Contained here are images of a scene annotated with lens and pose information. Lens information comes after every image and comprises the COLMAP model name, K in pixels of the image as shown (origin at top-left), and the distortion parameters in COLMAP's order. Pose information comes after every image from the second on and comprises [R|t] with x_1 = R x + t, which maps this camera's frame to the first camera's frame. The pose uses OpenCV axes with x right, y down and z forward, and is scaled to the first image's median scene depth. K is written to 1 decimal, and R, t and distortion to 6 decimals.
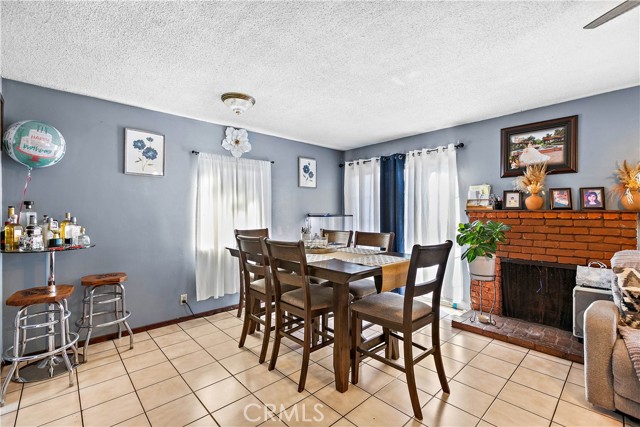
lens RADIAL K [[286.4, 0, 319.2], [0, 286.4, 214.3], [0, 0, 1]] dist [0.002972, -0.000302]
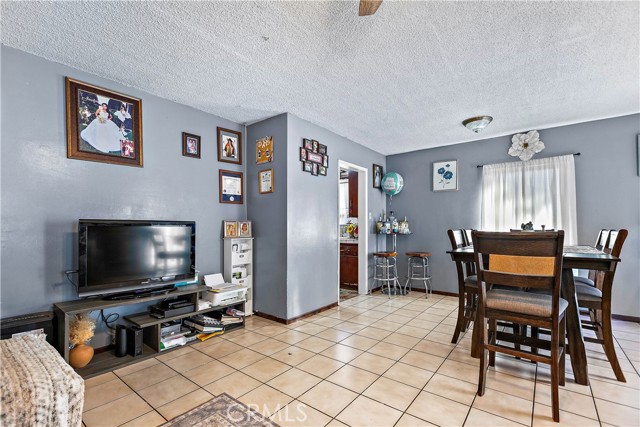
lens RADIAL K [[286.4, 0, 316.5], [0, 286.4, 226.4], [0, 0, 1]] dist [0.002972, -0.000302]
pose [[0.146021, 0.000286, -0.989281, 0.720902], [-0.003529, 0.999994, -0.000232, 0.048681], [0.989275, 0.003525, 0.146021, 0.118557]]
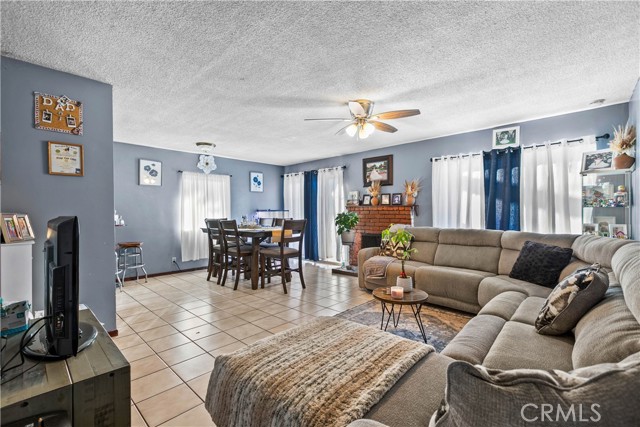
lens RADIAL K [[286.4, 0, 320.1], [0, 286.4, 213.9], [0, 0, 1]] dist [0.002972, -0.000302]
pose [[0.997803, -0.005615, 0.066012, 0.266529], [0.005516, 0.999983, 0.001690, 0.030050], [-0.066020, -0.001322, 0.997817, -0.721414]]
